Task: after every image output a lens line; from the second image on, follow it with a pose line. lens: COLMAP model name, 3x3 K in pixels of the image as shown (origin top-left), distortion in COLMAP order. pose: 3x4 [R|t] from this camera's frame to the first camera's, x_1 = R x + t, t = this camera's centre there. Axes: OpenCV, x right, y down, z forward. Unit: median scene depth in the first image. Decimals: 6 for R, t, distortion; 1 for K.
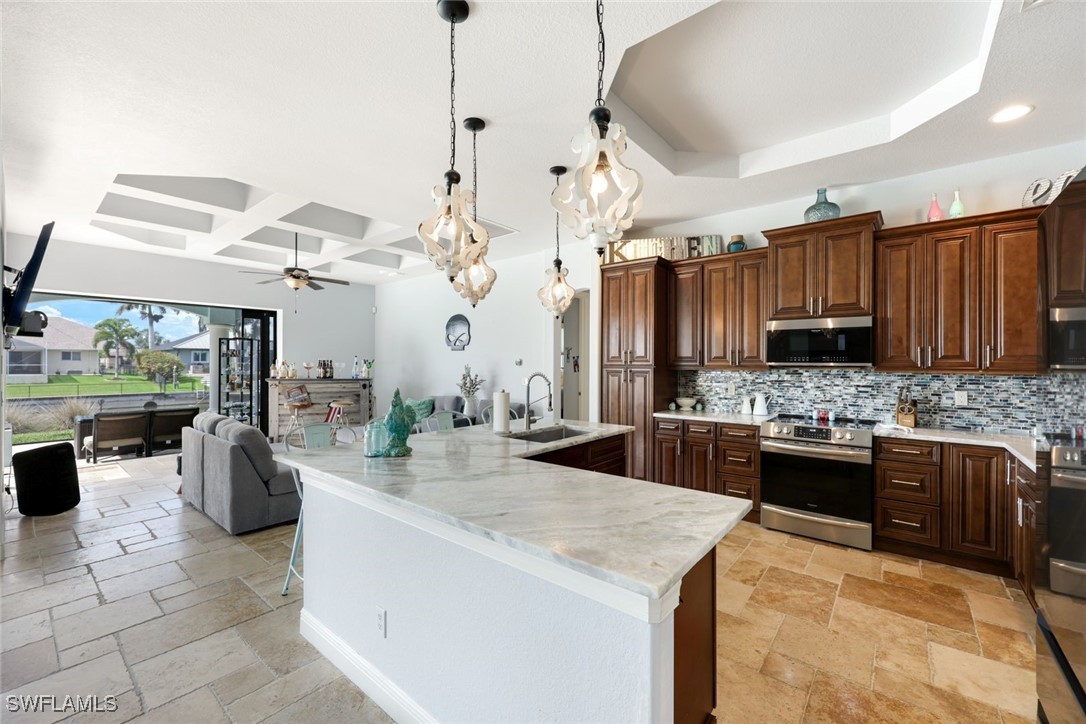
lens RADIAL K [[438.3, 0, 538.0], [0, 438.3, 361.7], [0, 0, 1]] dist [-0.000934, 0.000083]
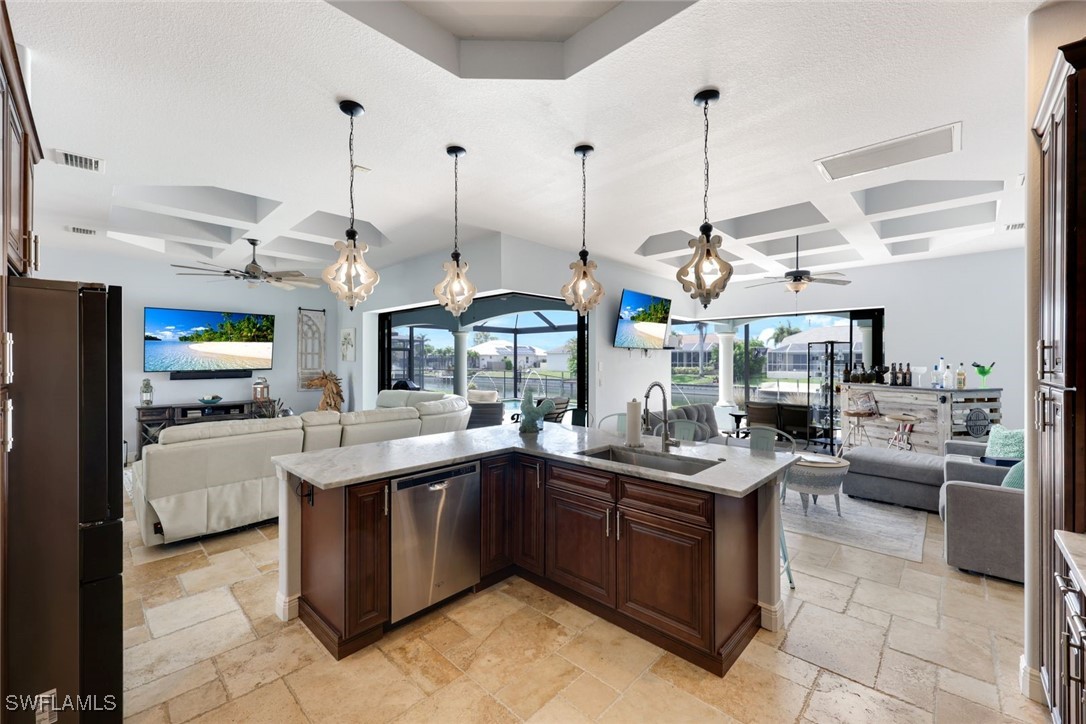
lens RADIAL K [[438.3, 0, 538.0], [0, 438.3, 361.7], [0, 0, 1]] dist [-0.000934, 0.000083]
pose [[-0.073824, -0.002175, -0.997269, 0.612196], [-0.001470, 0.999997, -0.002072, -0.005811], [0.997270, 0.001313, -0.073827, 0.635974]]
